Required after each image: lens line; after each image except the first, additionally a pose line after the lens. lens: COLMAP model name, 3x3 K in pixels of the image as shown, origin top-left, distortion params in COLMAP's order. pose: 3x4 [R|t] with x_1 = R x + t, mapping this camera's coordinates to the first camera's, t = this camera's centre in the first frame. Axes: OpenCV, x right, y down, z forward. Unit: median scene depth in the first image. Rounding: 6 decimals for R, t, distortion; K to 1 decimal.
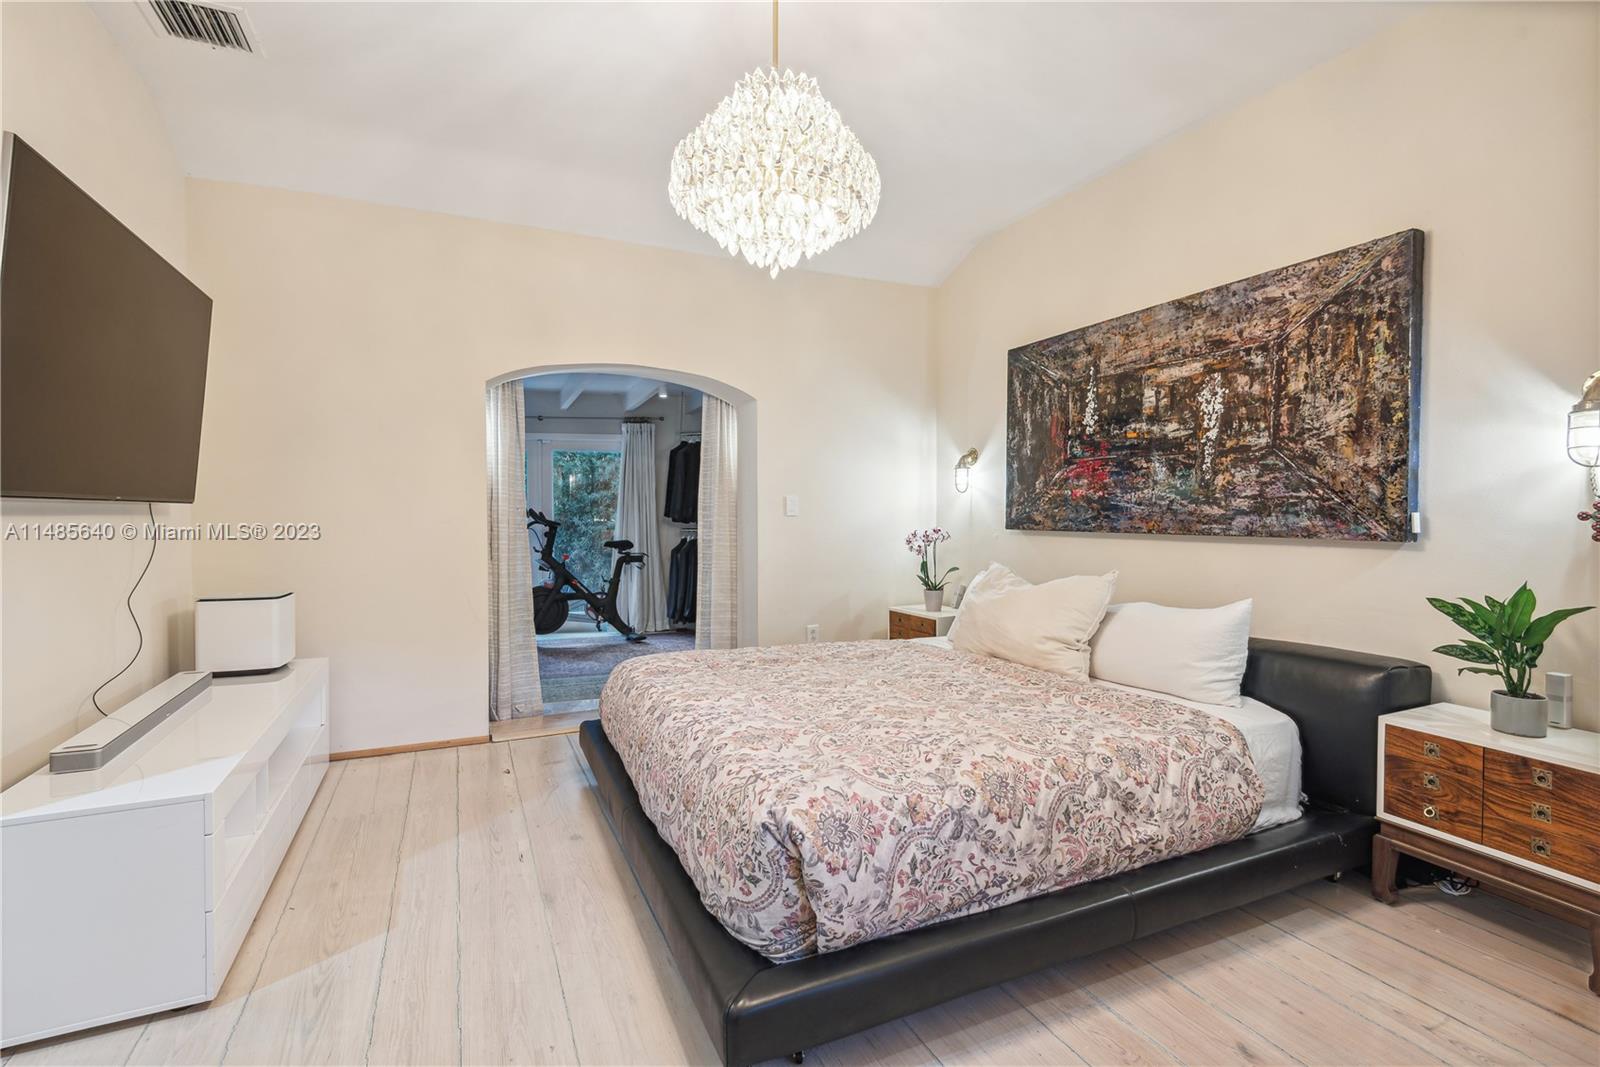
lens RADIAL K [[743.3, 0, 801.6], [0, 743.3, 529.1], [0, 0, 1]] dist [0.003228, -0.000136]
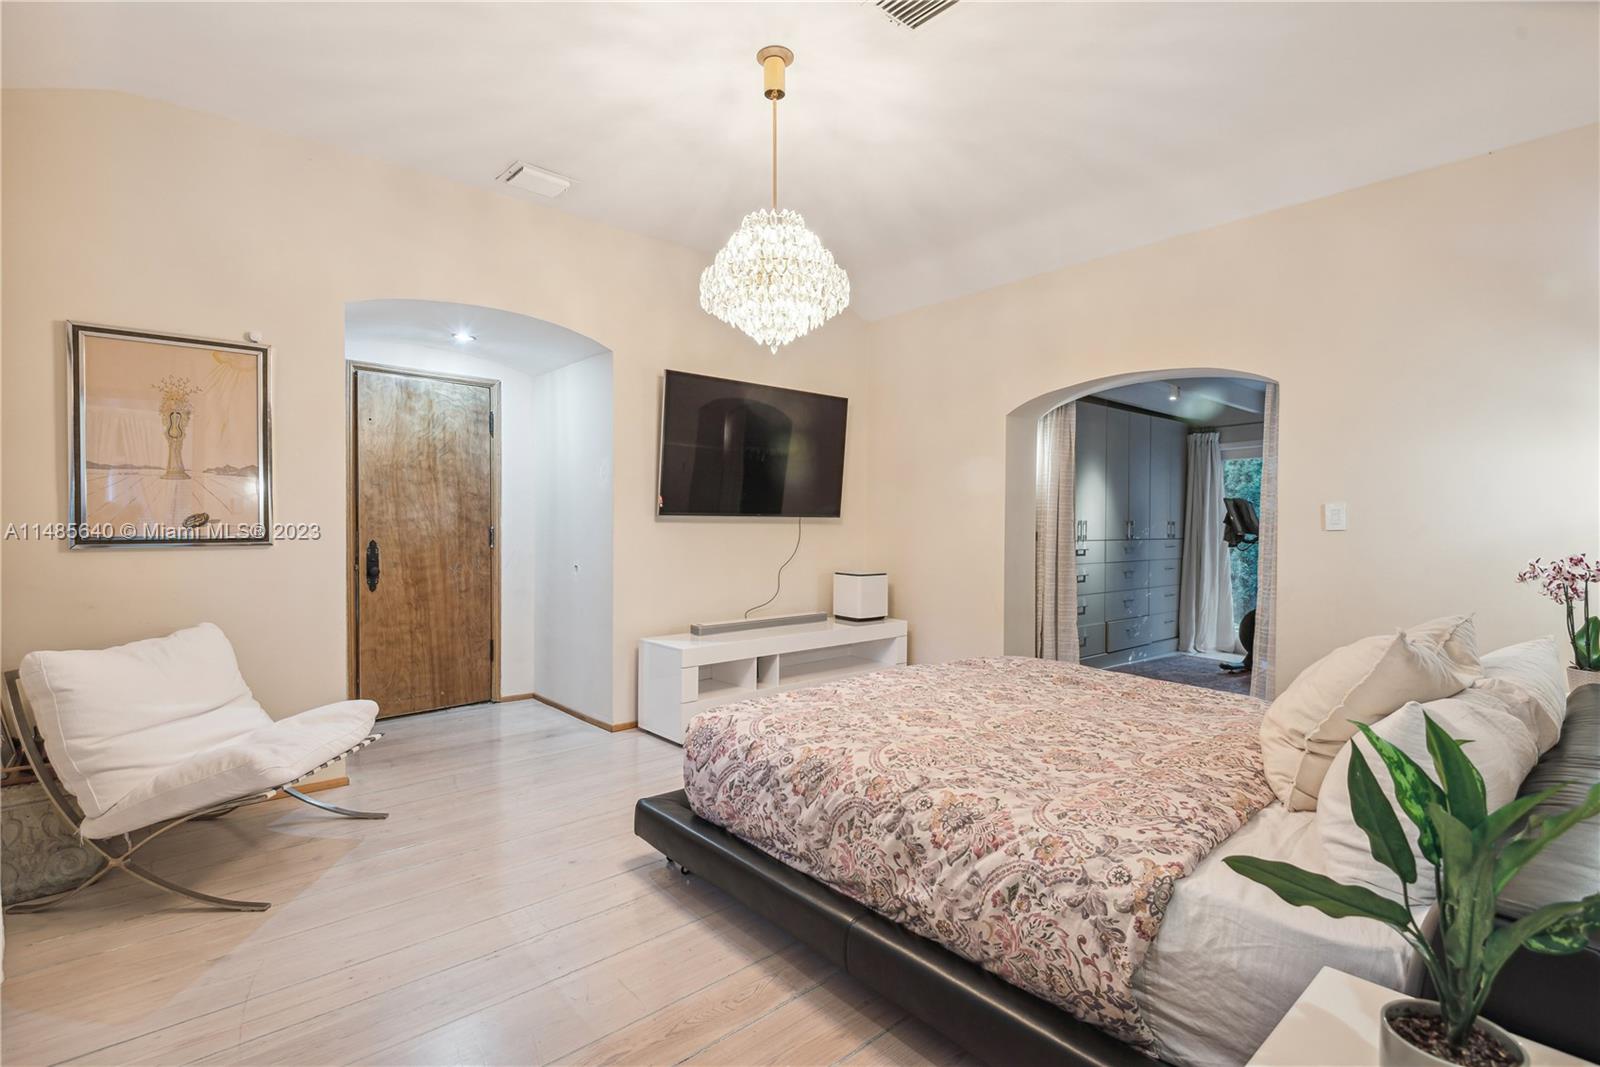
lens RADIAL K [[760.8, 0, 801.6], [0, 760.8, 530.7], [0, 0, 1]] dist [0.002169, 0.000094]
pose [[0.277183, 0.011573, -0.960747, 1.304835], [-0.026706, 0.999634, 0.004336, -0.014381], [0.960446, 0.024456, 0.277390, 0.634638]]
